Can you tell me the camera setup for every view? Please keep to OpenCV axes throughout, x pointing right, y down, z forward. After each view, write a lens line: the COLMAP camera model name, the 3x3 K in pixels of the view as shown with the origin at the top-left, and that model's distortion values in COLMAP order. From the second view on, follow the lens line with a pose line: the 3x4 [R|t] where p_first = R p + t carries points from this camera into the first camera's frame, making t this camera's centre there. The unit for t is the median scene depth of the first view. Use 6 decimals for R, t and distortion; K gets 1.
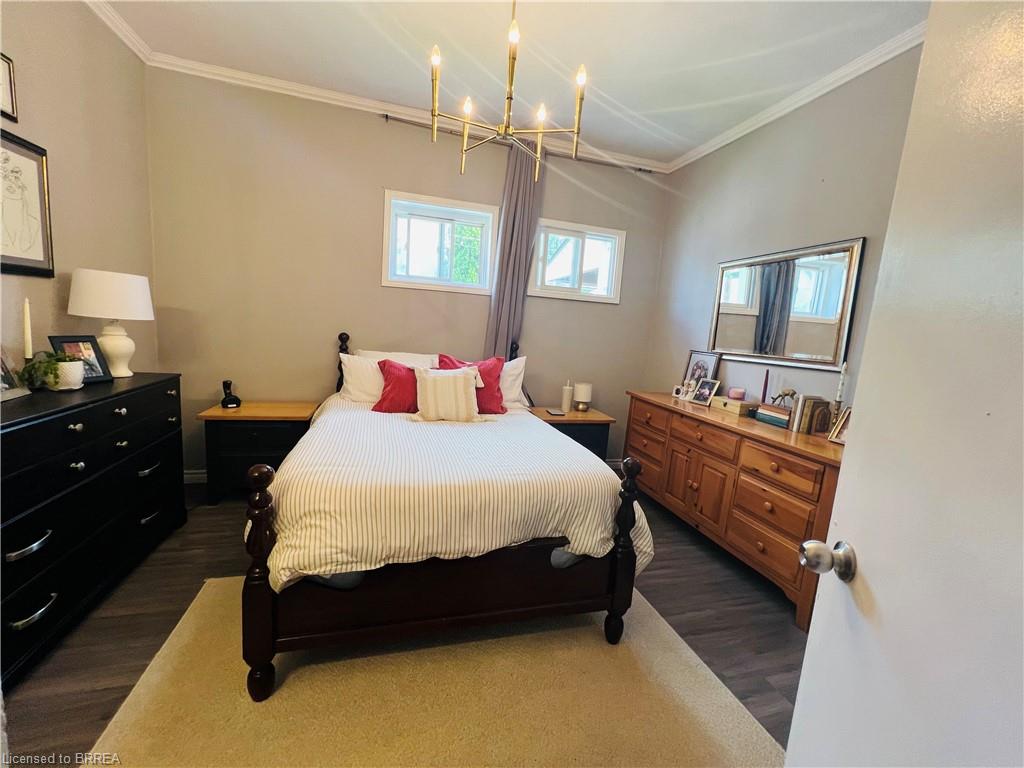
lens RADIAL K [[408.1, 0, 512.0], [0, 408.1, 384.0], [0, 0, 1]] dist [-0.002573, -0.000251]
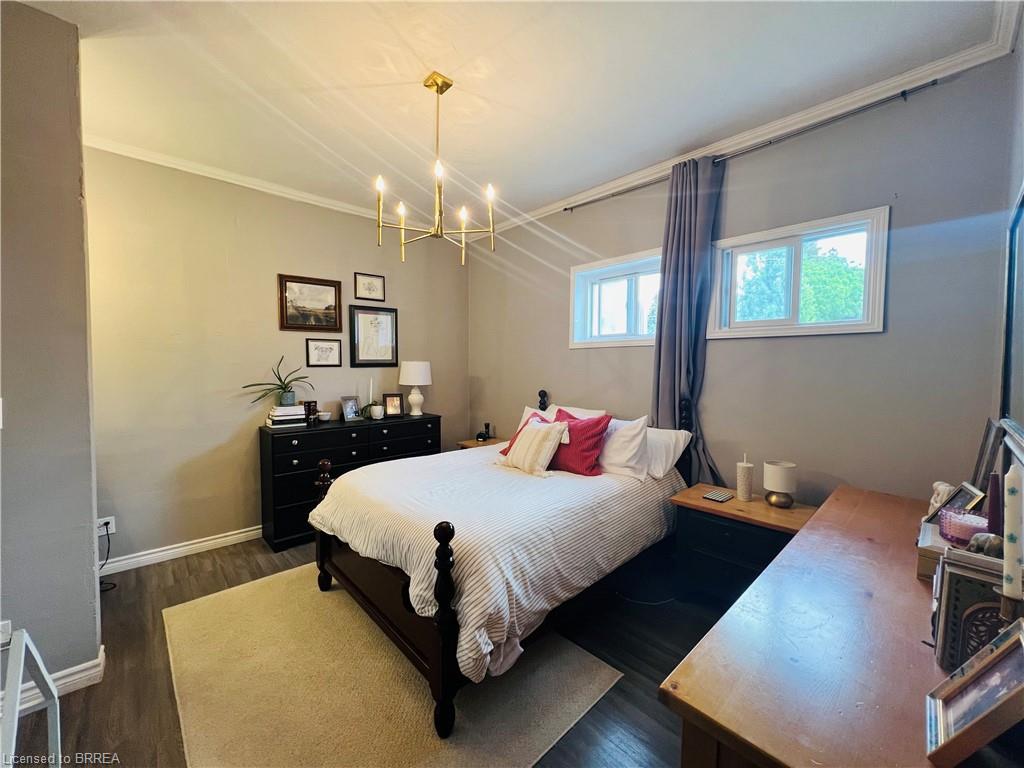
lens RADIAL K [[408.1, 0, 512.0], [0, 408.1, 384.0], [0, 0, 1]] dist [-0.002573, -0.000251]
pose [[0.452958, -0.027466, -0.891109, 0.667975], [-0.096085, 0.992199, -0.079423, -0.039348], [0.886339, 0.121597, 0.446786, 0.384163]]
